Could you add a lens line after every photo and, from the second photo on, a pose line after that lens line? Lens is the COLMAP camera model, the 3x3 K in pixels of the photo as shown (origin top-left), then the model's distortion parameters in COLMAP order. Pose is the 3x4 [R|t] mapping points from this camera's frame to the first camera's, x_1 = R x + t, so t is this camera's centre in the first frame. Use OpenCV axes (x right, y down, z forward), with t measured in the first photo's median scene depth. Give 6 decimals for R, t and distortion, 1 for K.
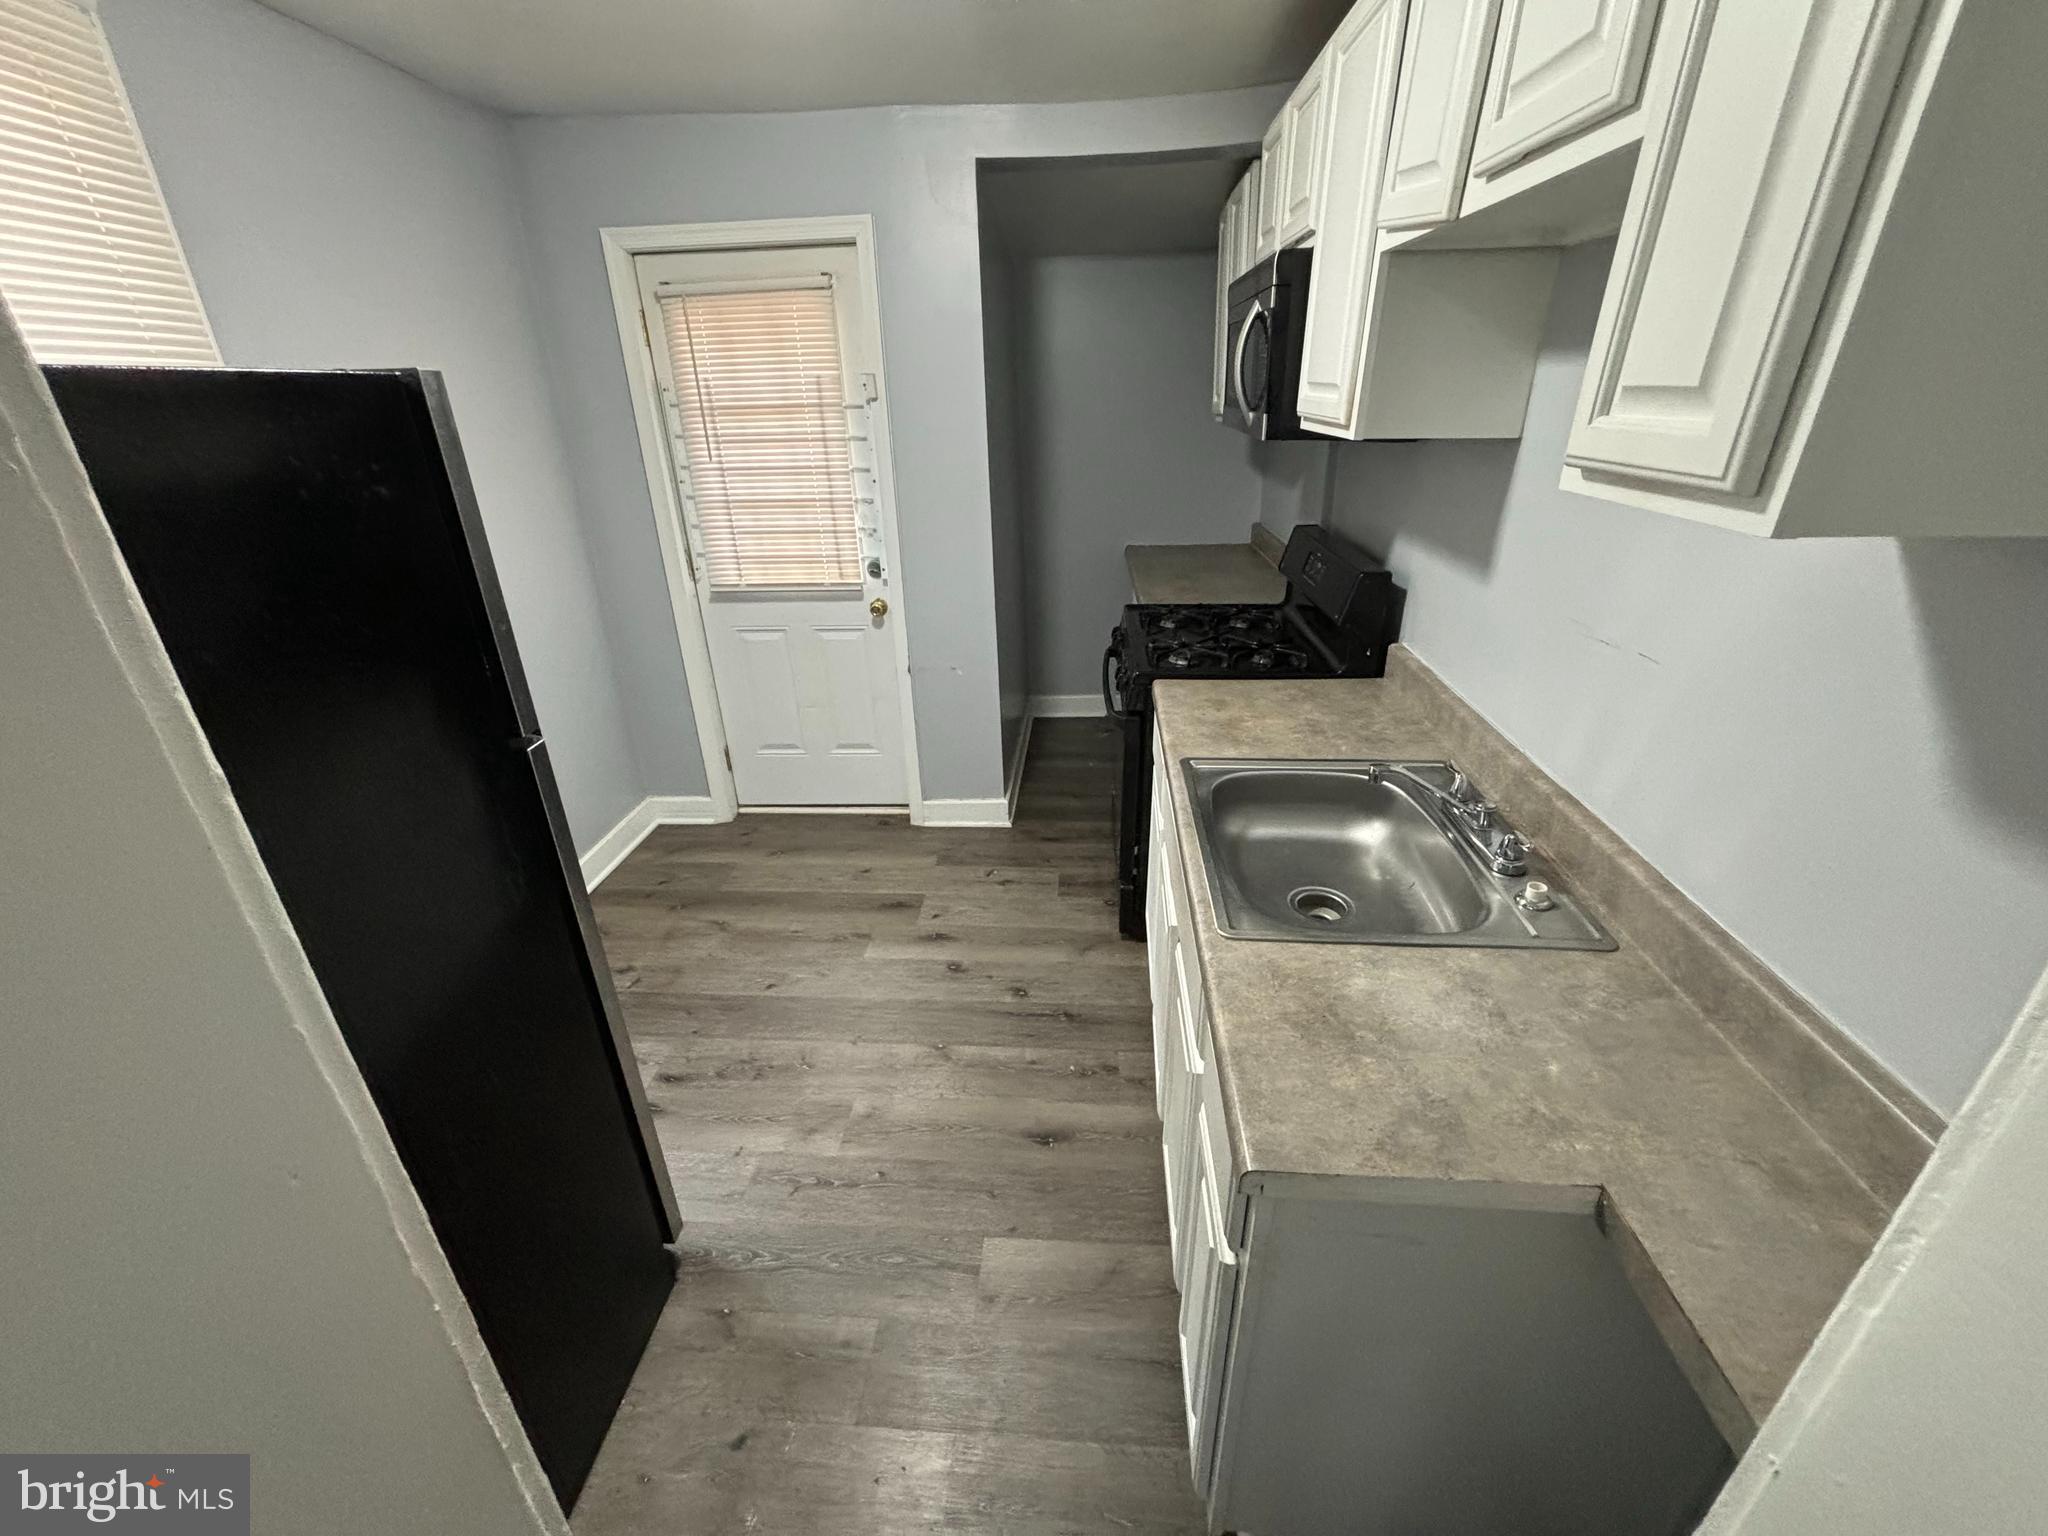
lens RADIAL K [[825.2, 0, 1022.8], [0, 825.2, 766.6], [0, 0, 1]] dist [0.000154, 0.000296]
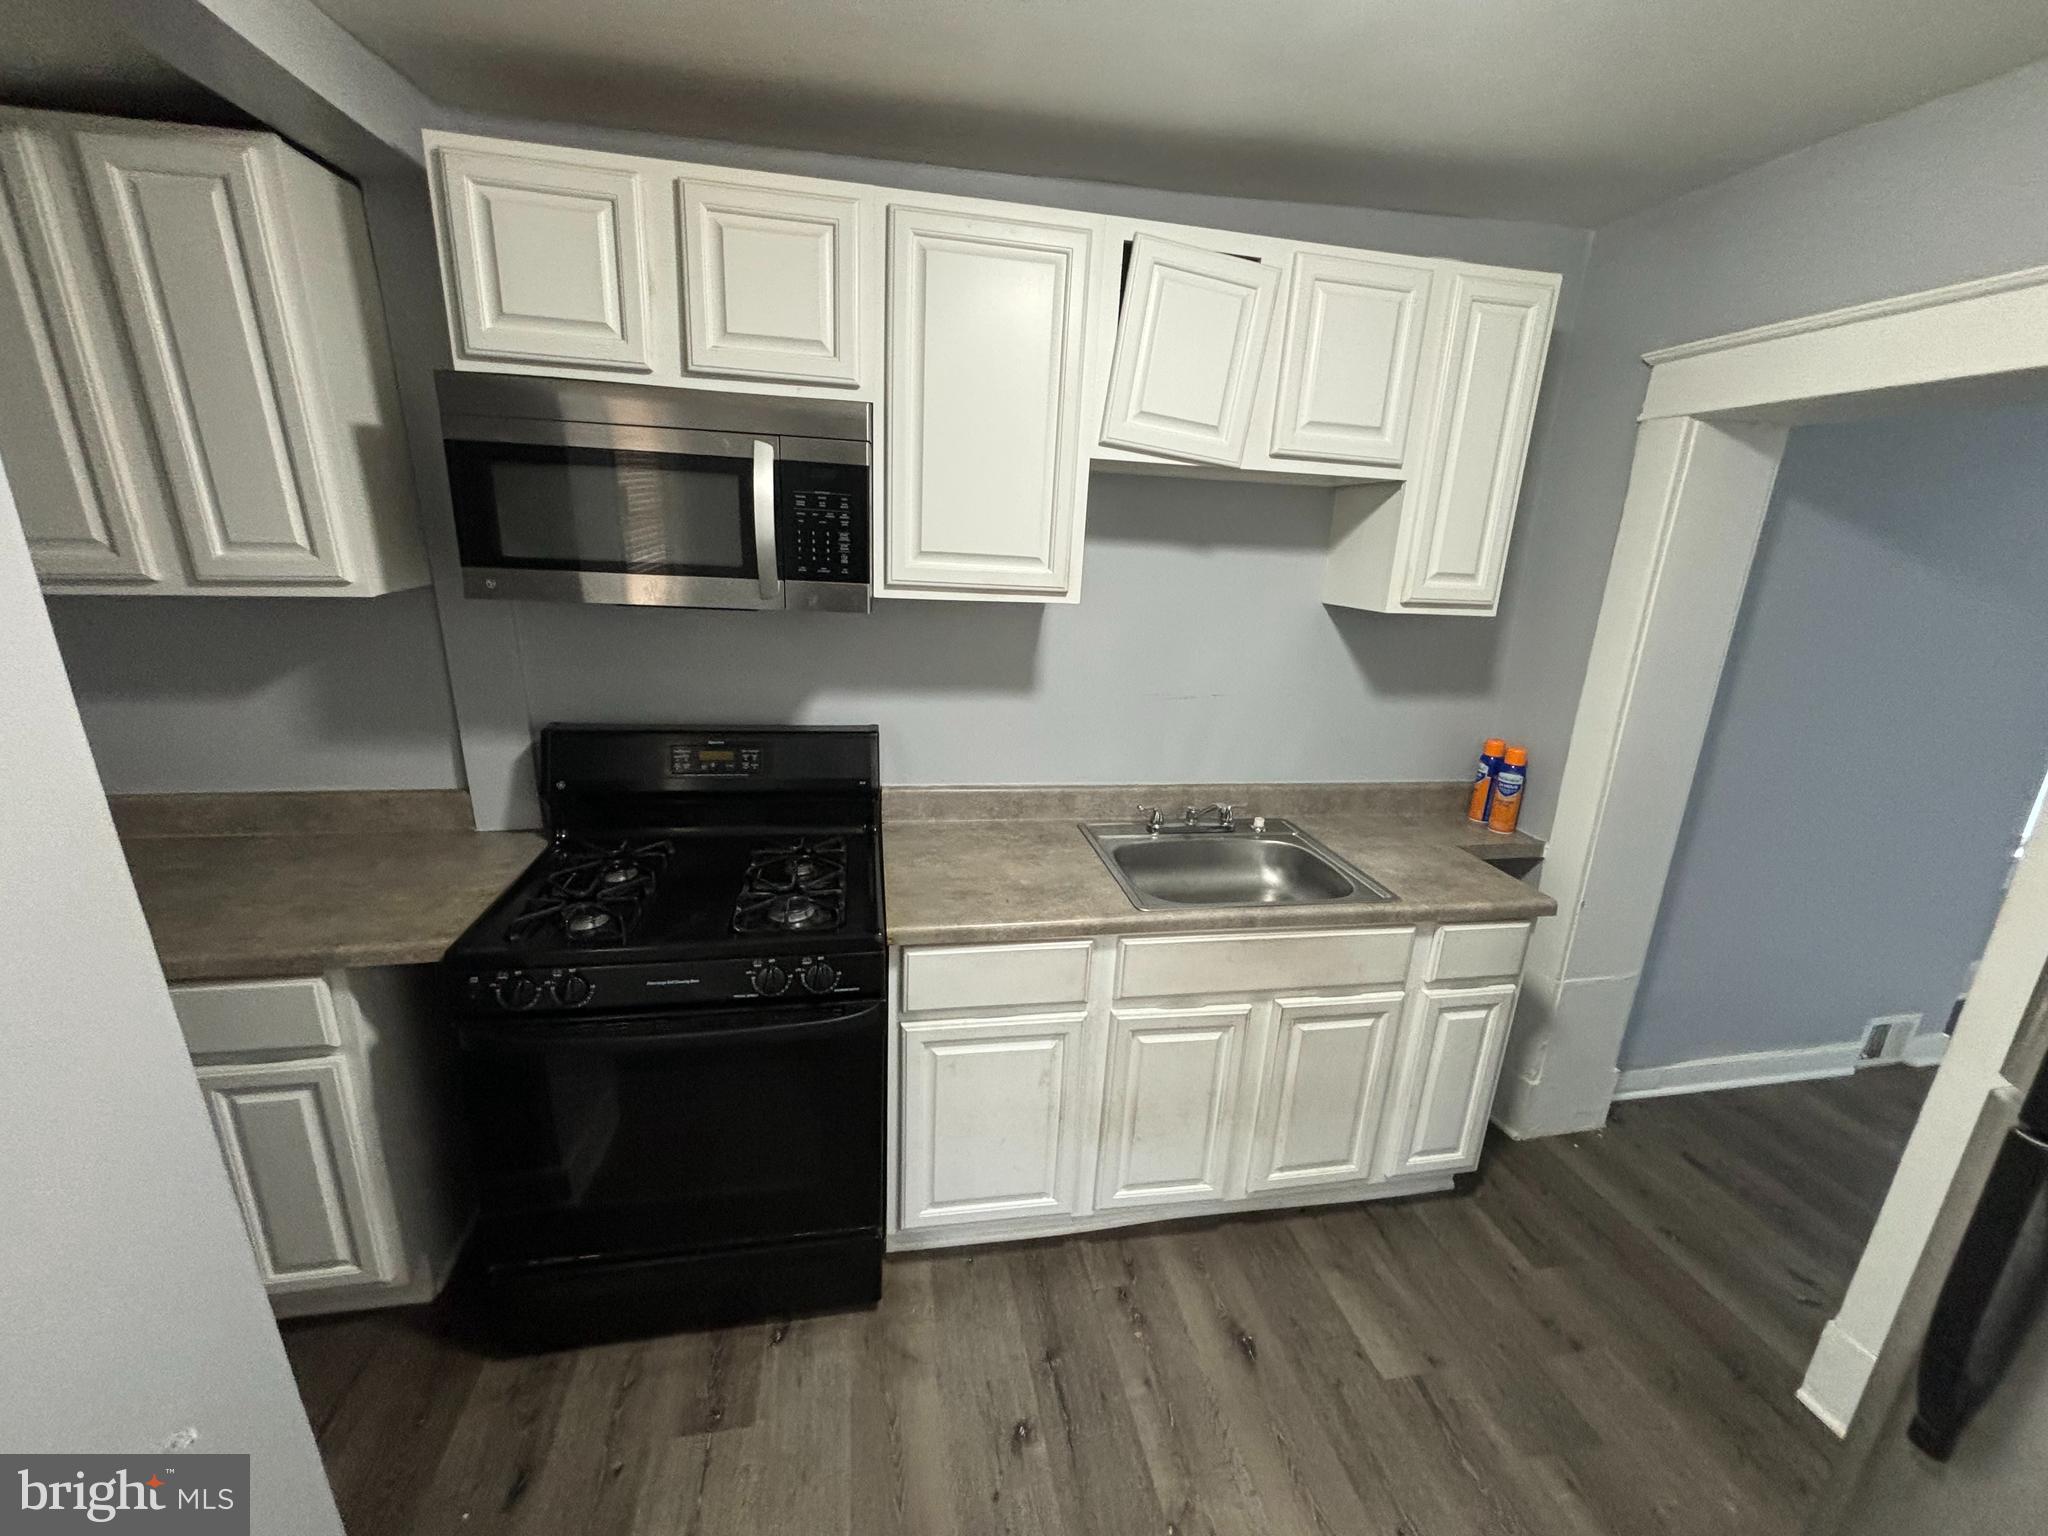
lens RADIAL K [[825.2, 0, 1022.8], [0, 825.2, 766.6], [0, 0, 1]] dist [0.000154, 0.000296]
pose [[-0.270147, -0.247924, 0.930352, -0.535639], [0.368933, 0.865872, 0.337868, -0.448102], [-0.889331, 0.434511, -0.142446, 0.969836]]
